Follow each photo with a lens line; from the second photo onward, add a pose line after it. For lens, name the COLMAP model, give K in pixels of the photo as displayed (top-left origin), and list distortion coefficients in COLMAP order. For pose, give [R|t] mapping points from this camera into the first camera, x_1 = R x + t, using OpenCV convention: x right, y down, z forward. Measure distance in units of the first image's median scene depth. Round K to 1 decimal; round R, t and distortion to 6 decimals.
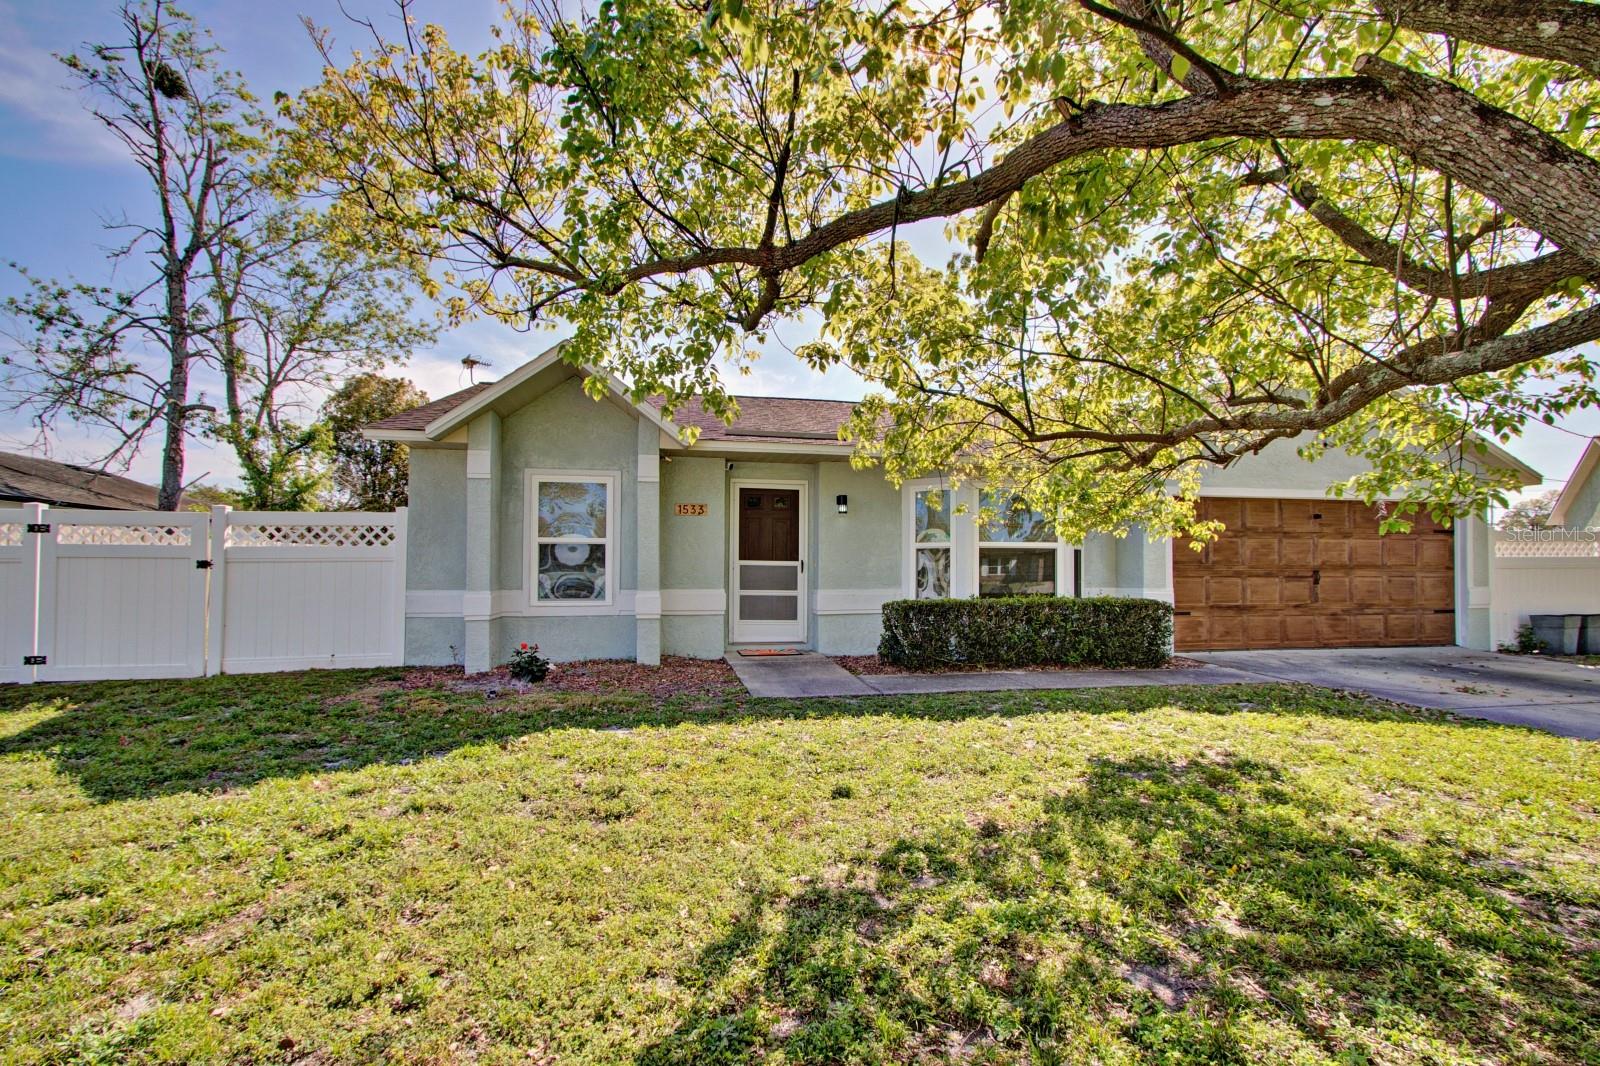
lens RADIAL K [[726.3, 0, 815.2], [0, 726.3, 534.2], [0, 0, 1]] dist [0.000899, -0.000448]
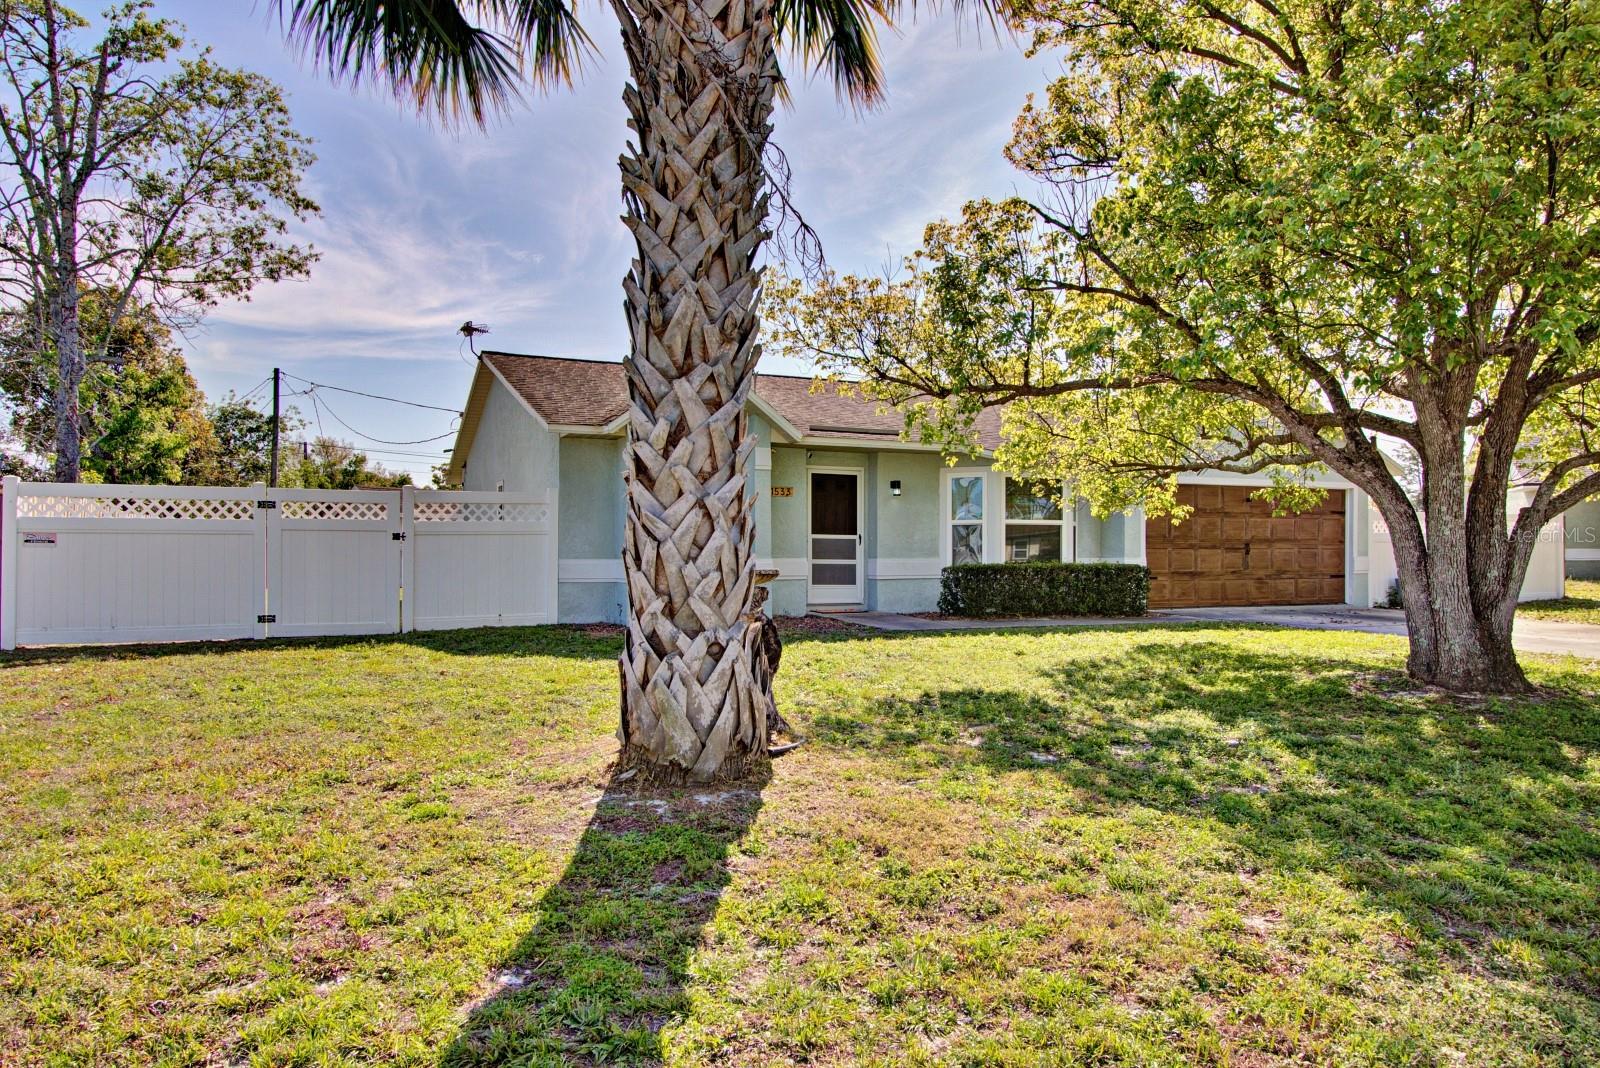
lens RADIAL K [[1100.7, 0, 796.9], [0, 1100.7, 537.9], [0, 0, 1]] dist [0.033428, -0.001457]
pose [[0.974870, -0.000859, 0.222774, -0.520443], [-0.004960, 0.999661, 0.025559, -0.003769], [-0.222720, -0.026021, 0.974535, -0.731617]]
